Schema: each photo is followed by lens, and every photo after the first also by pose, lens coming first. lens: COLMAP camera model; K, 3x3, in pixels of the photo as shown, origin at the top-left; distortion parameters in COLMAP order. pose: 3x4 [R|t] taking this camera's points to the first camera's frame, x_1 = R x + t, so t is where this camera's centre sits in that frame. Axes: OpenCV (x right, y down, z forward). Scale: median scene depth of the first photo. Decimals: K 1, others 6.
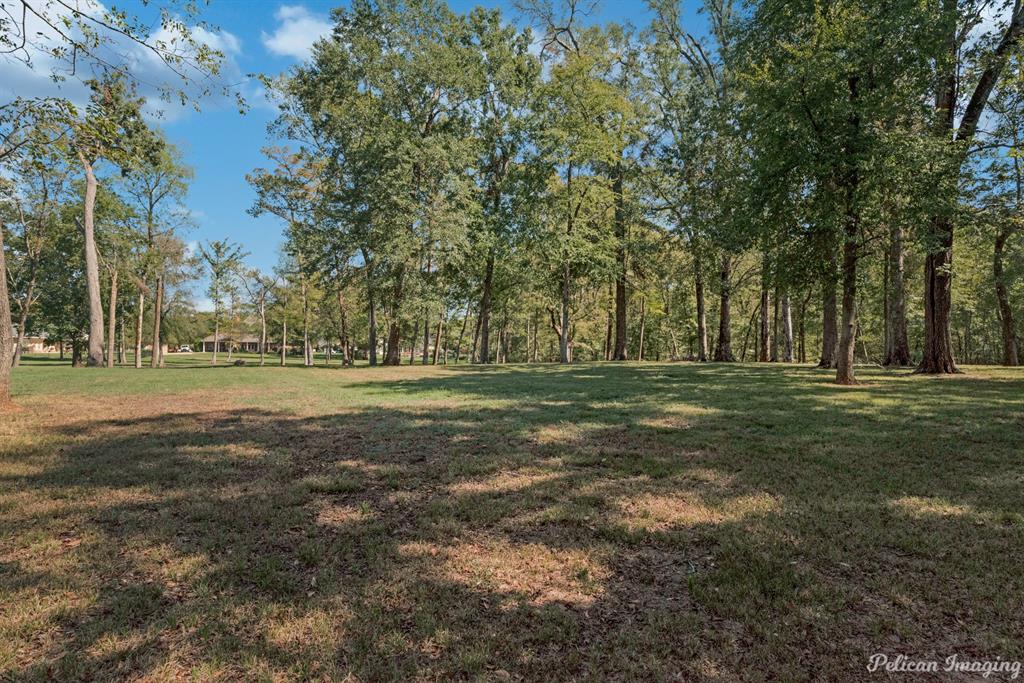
lens RADIAL K [[521.9, 0, 511.7], [0, 521.9, 340.9], [0, 0, 1]] dist [-0.044833, 0.016800]
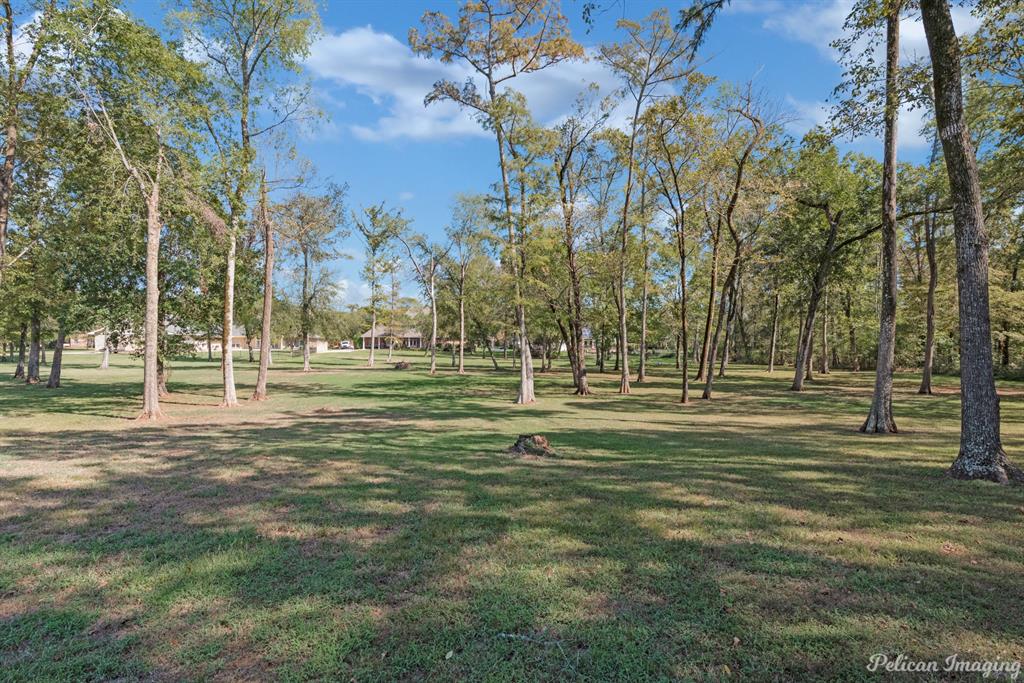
lens RADIAL K [[521.9, 0, 512.1], [0, 521.9, 341.1], [0, 0, 1]] dist [-0.044833, 0.016800]
pose [[0.962963, -0.007067, -0.269541, -0.164089], [0.010700, 0.999871, 0.012012, 0.000184], [0.269422, -0.014452, 0.962914, 0.305394]]
